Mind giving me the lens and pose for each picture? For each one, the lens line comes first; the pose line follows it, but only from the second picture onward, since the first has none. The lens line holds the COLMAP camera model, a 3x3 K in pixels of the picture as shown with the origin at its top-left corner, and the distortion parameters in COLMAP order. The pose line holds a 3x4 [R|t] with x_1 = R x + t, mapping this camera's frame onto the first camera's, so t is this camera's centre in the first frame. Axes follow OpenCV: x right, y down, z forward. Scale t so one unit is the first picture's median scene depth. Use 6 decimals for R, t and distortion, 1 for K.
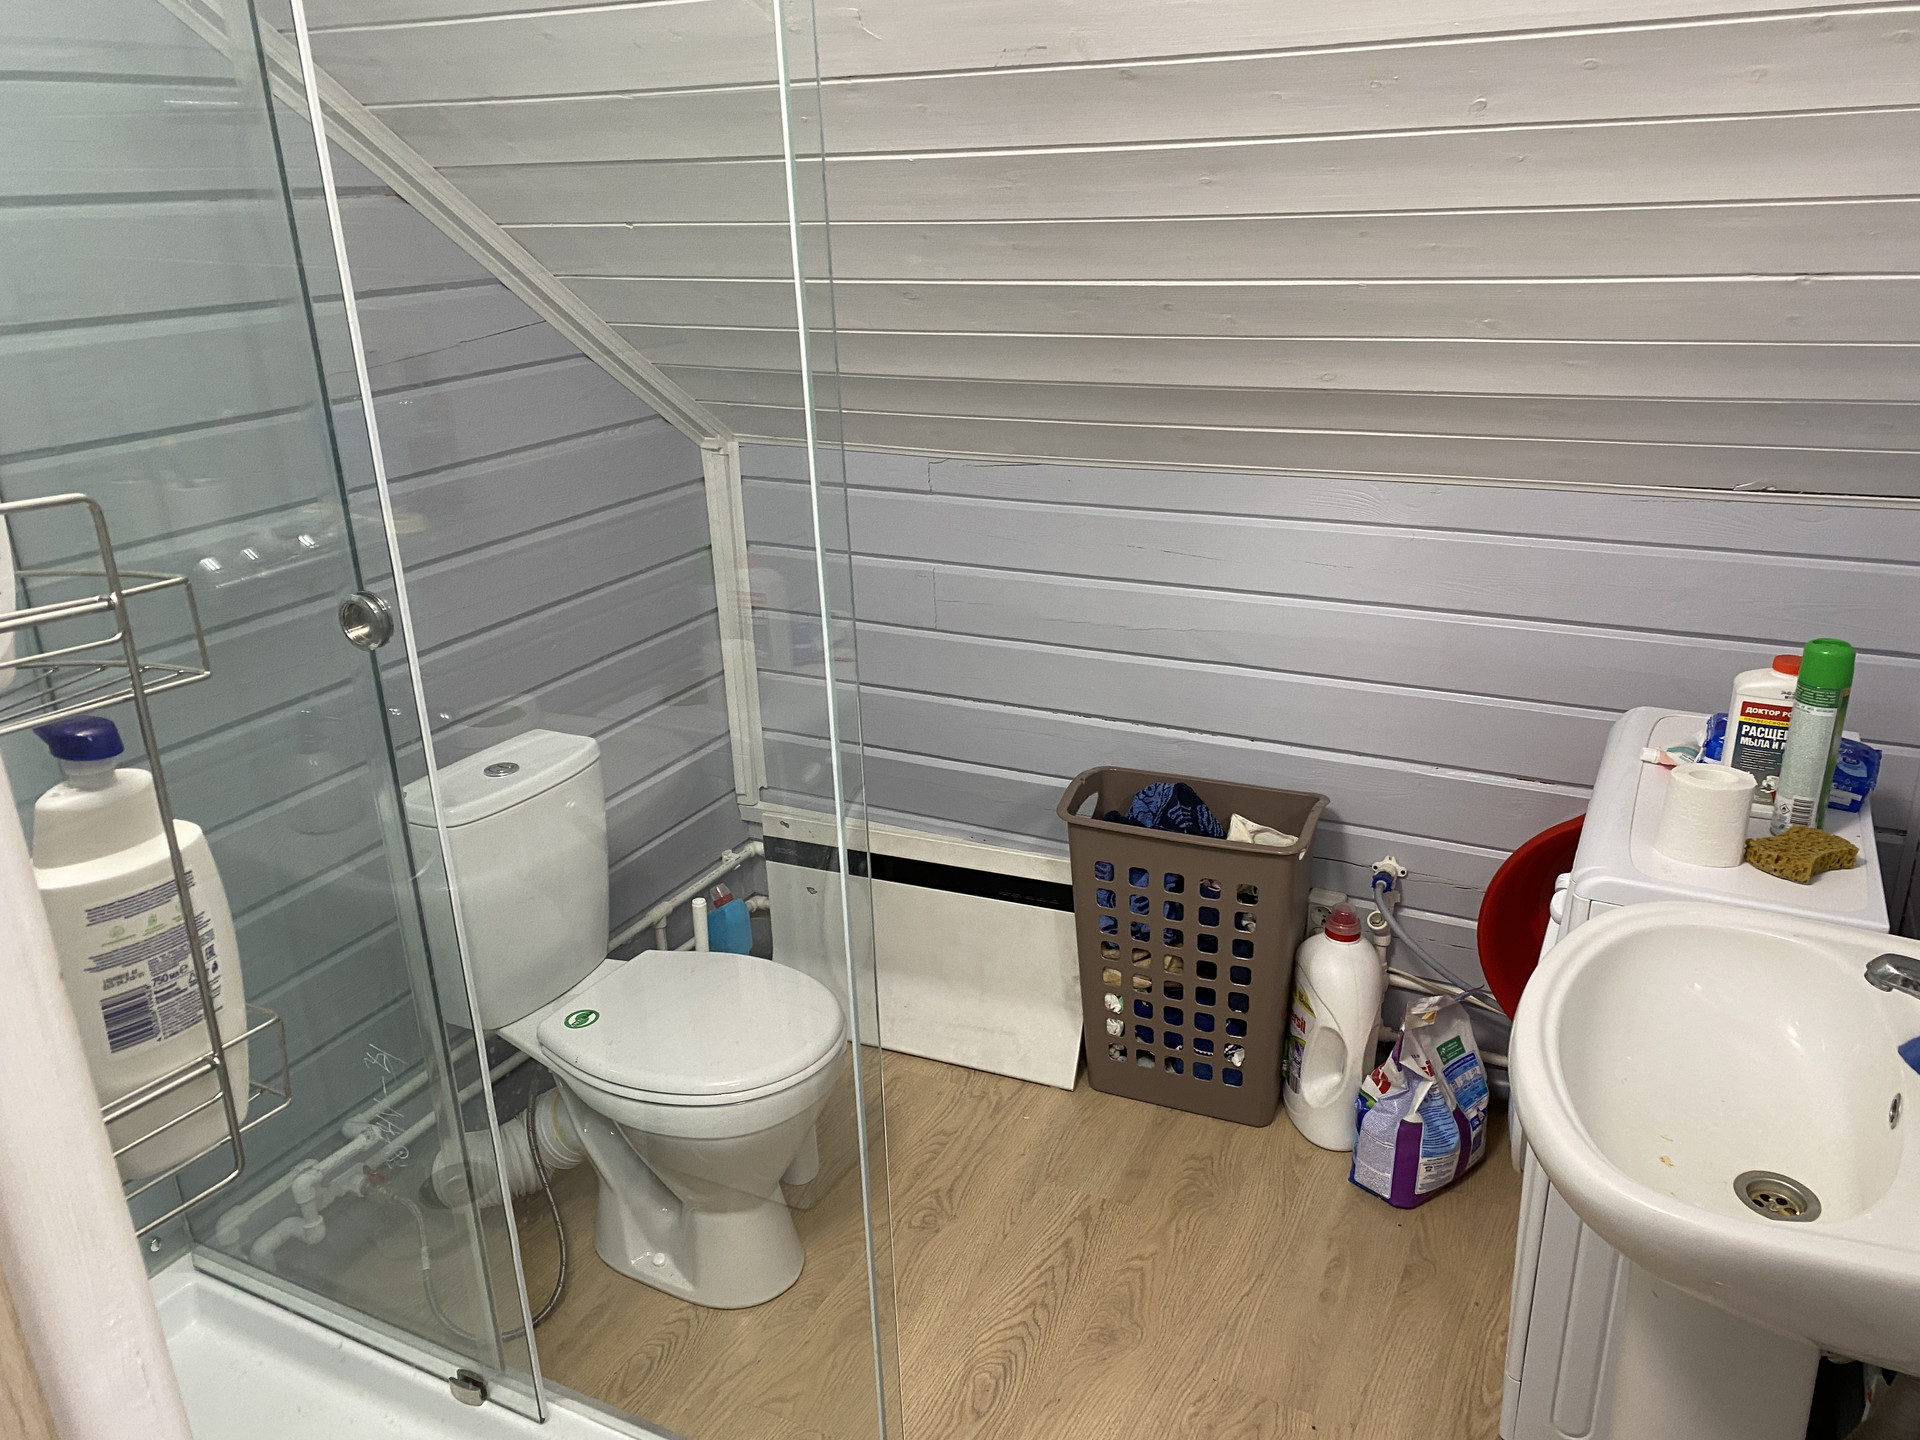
lens RADIAL K [[1469.5, 0, 963.8], [0, 1469.5, 716.2], [0, 0, 1]] dist [0.026316, 0.000713]
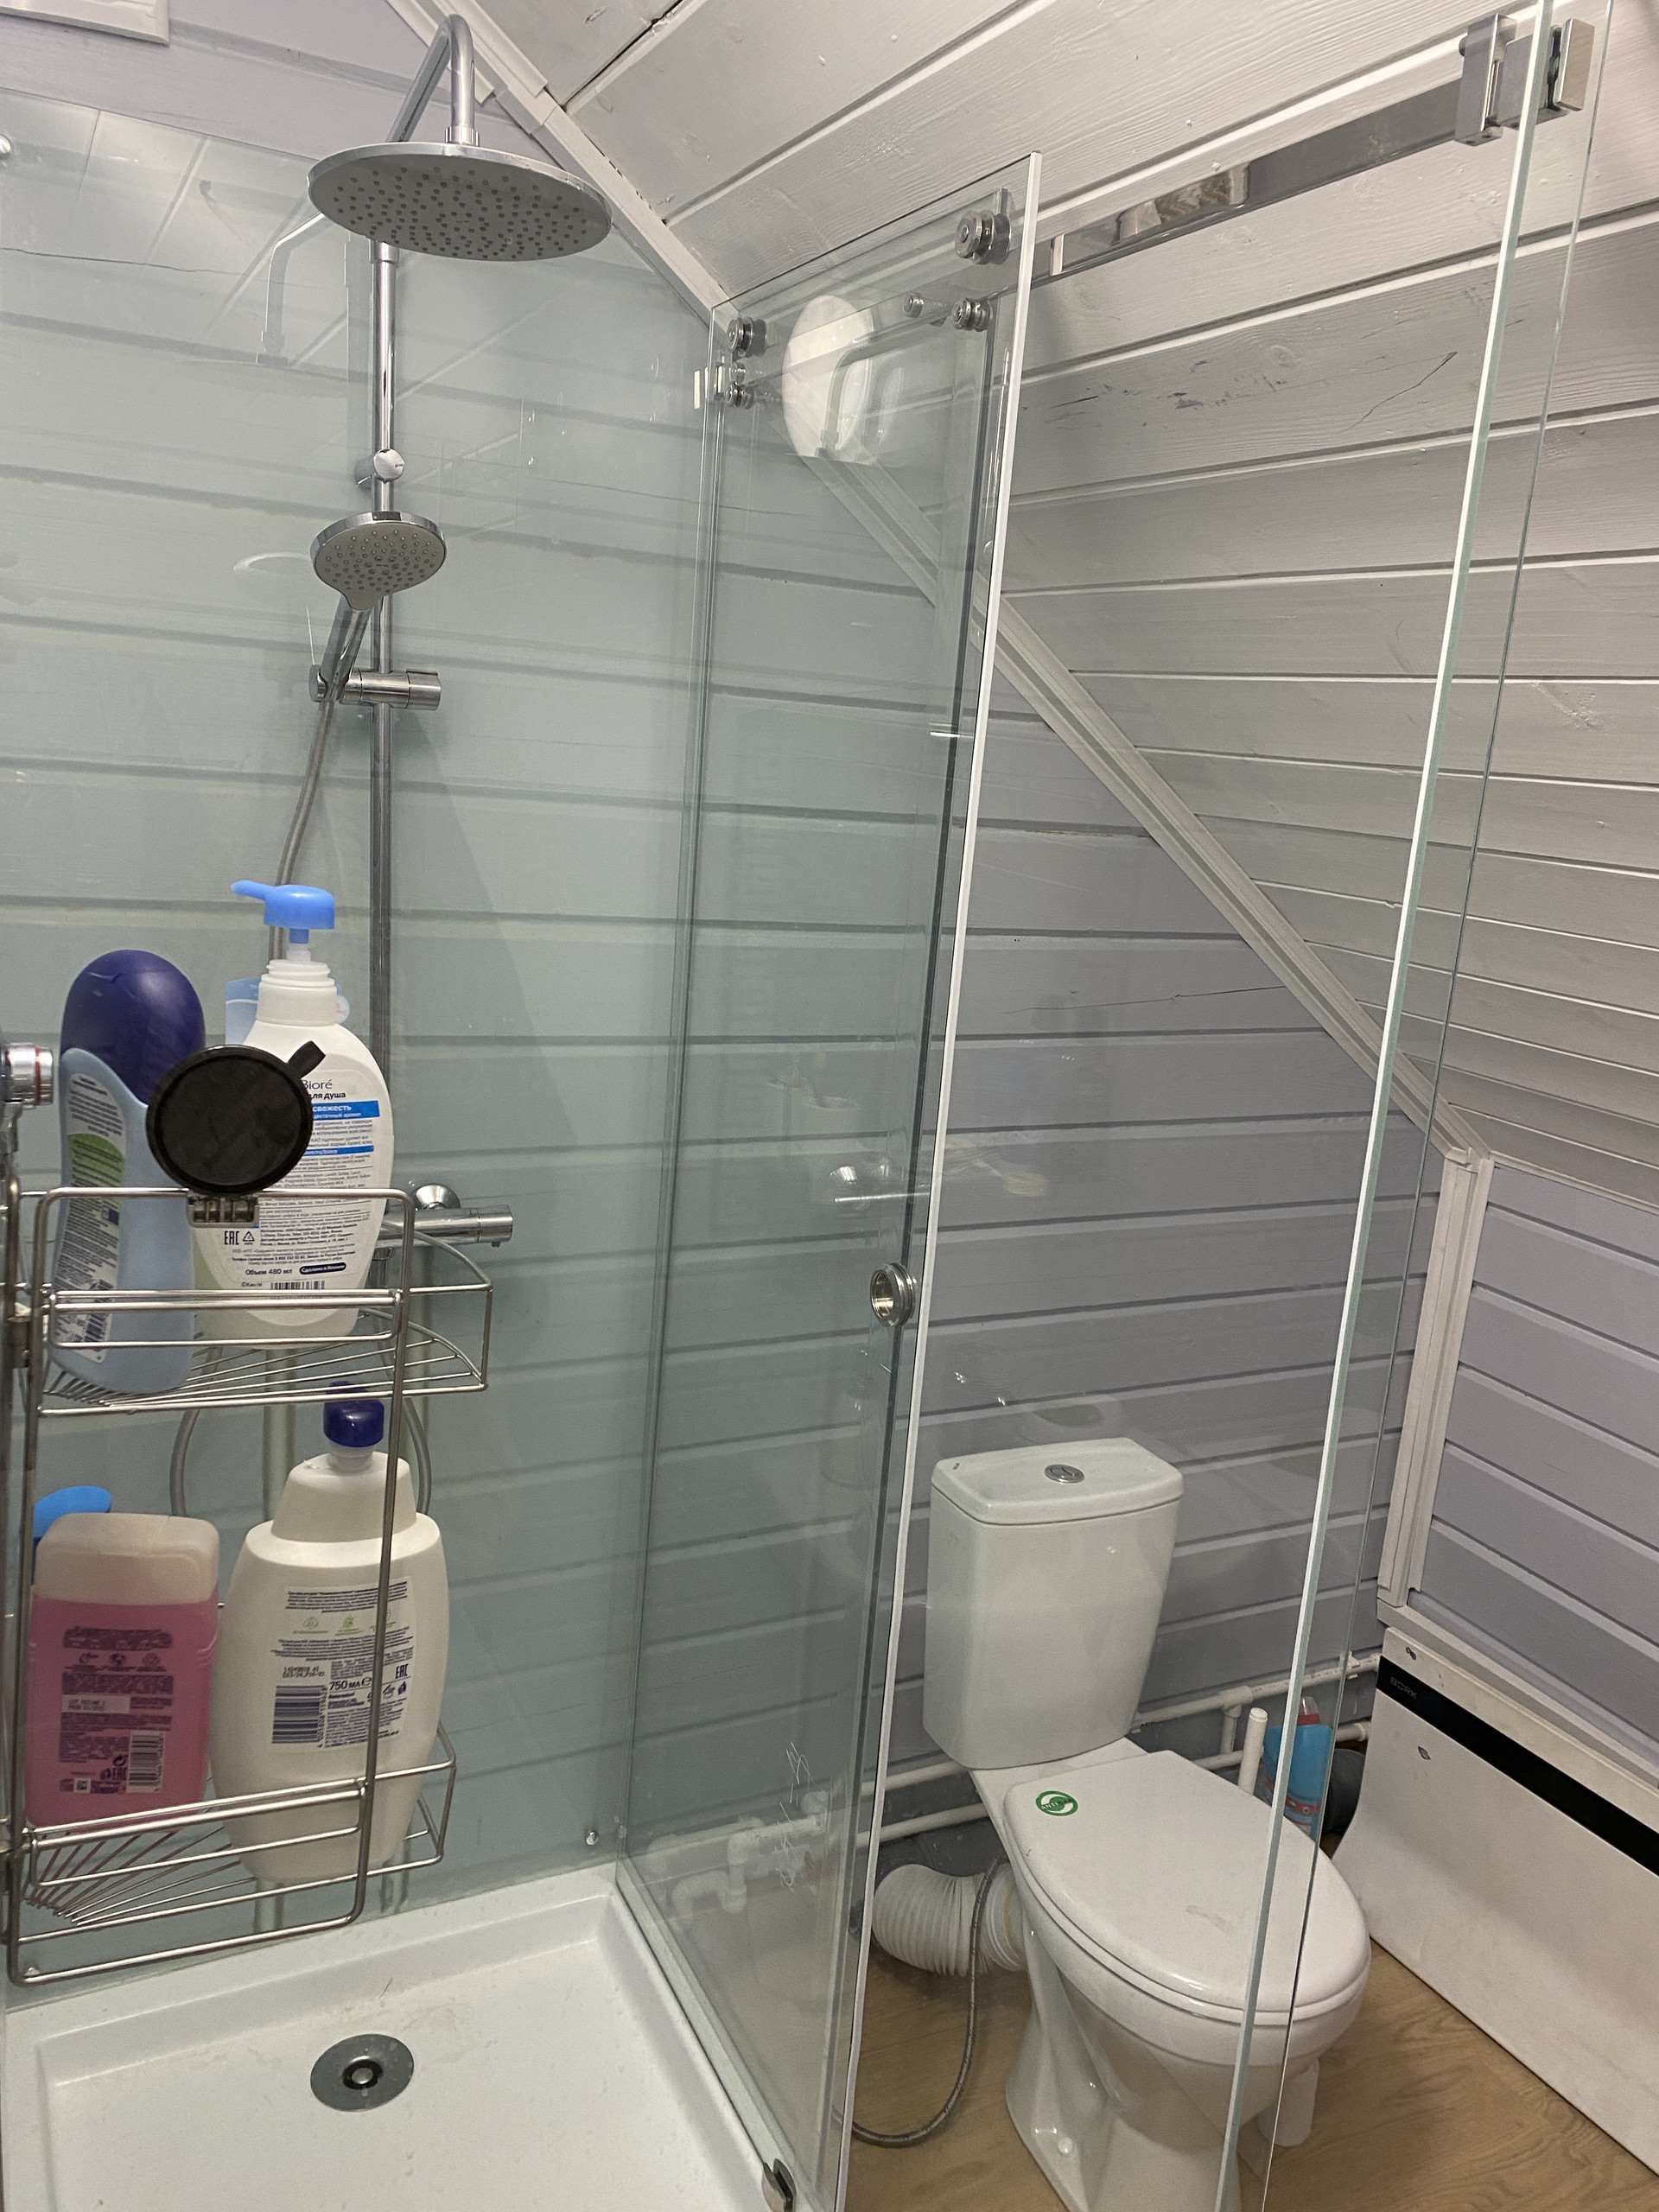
lens RADIAL K [[1678.6, 0, 832.5], [0, 1678.6, 1059.2], [0, 0, 1]] dist [0.006771, -0.006079]
pose [[0.807680, 0.205066, -0.552811, 0.072552], [-0.302990, 0.948661, -0.090775, -0.064863], [0.505815, 0.240813, 0.828348, 0.057535]]
